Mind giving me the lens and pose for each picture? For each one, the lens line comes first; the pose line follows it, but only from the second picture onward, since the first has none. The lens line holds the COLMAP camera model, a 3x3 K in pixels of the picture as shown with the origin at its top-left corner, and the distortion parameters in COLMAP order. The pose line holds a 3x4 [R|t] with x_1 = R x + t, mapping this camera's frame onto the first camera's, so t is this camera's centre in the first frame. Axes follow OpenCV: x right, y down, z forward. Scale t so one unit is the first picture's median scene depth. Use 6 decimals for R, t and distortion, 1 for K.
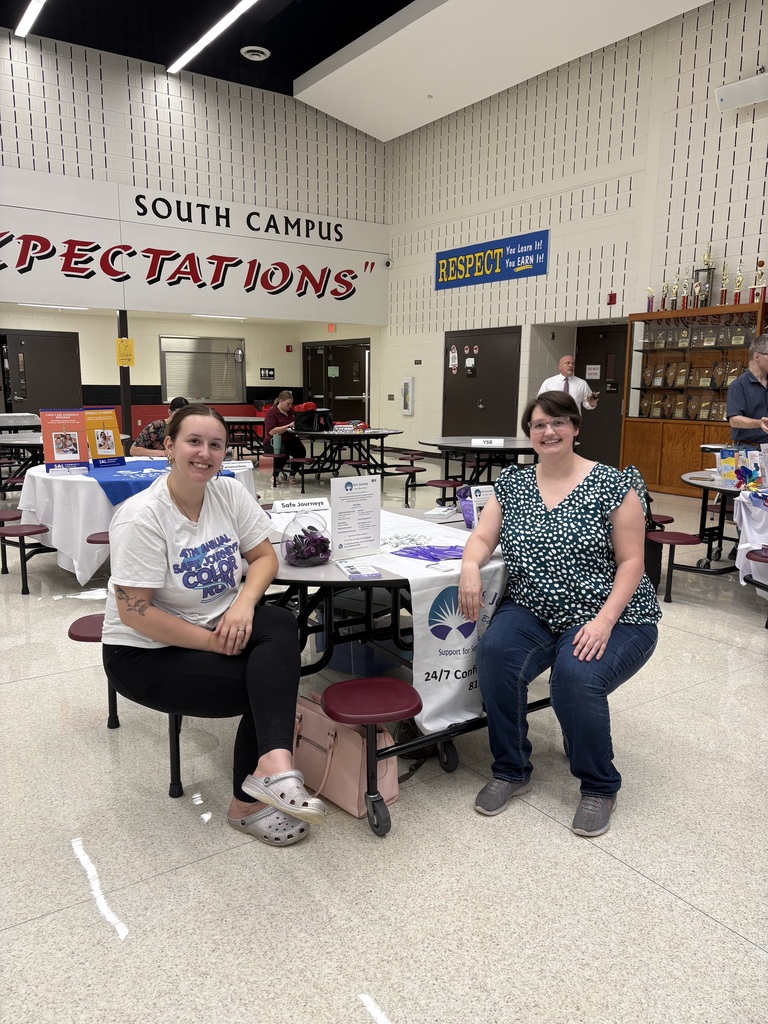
lens RADIAL K [[766.8, 0, 376.5], [0, 766.8, 519.3], [0, 0, 1]] dist [0.046068, -0.037672]
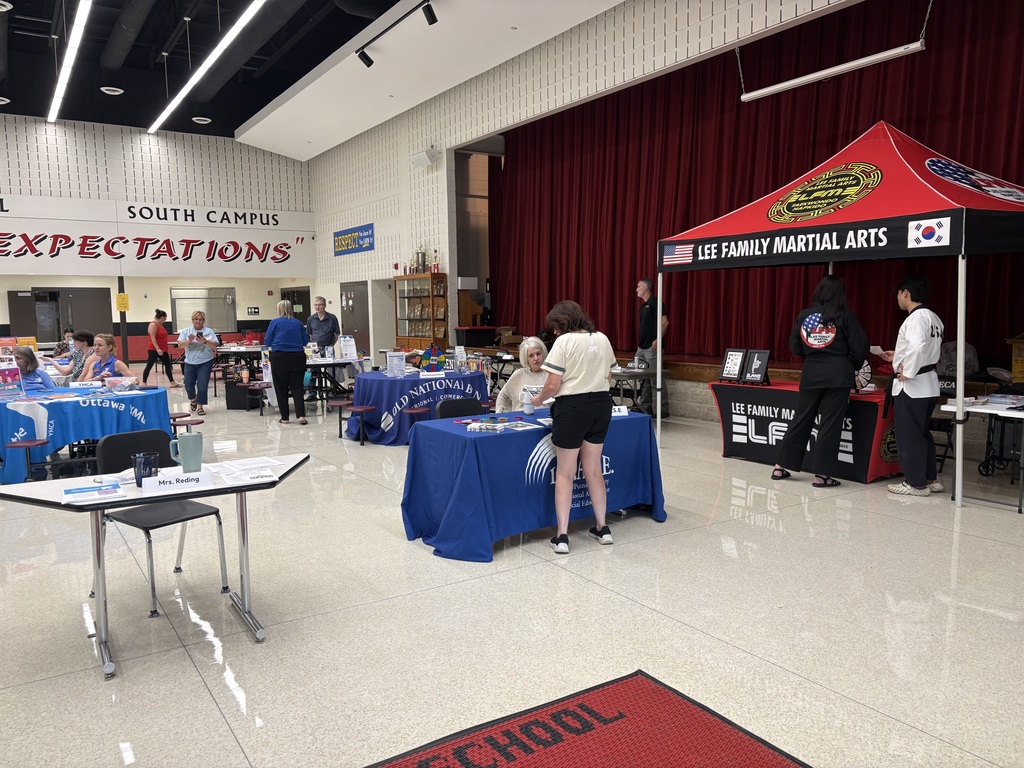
lens RADIAL K [[766.8, 0, 498.8], [0, 766.8, 389.6], [0, 0, 1]] dist [0.046068, -0.037672]
pose [[0.999378, -0.020525, -0.028674, 0.478896], [0.018428, 0.997265, -0.071577, 0.088359], [0.030065, 0.071004, 0.997023, -0.536056]]
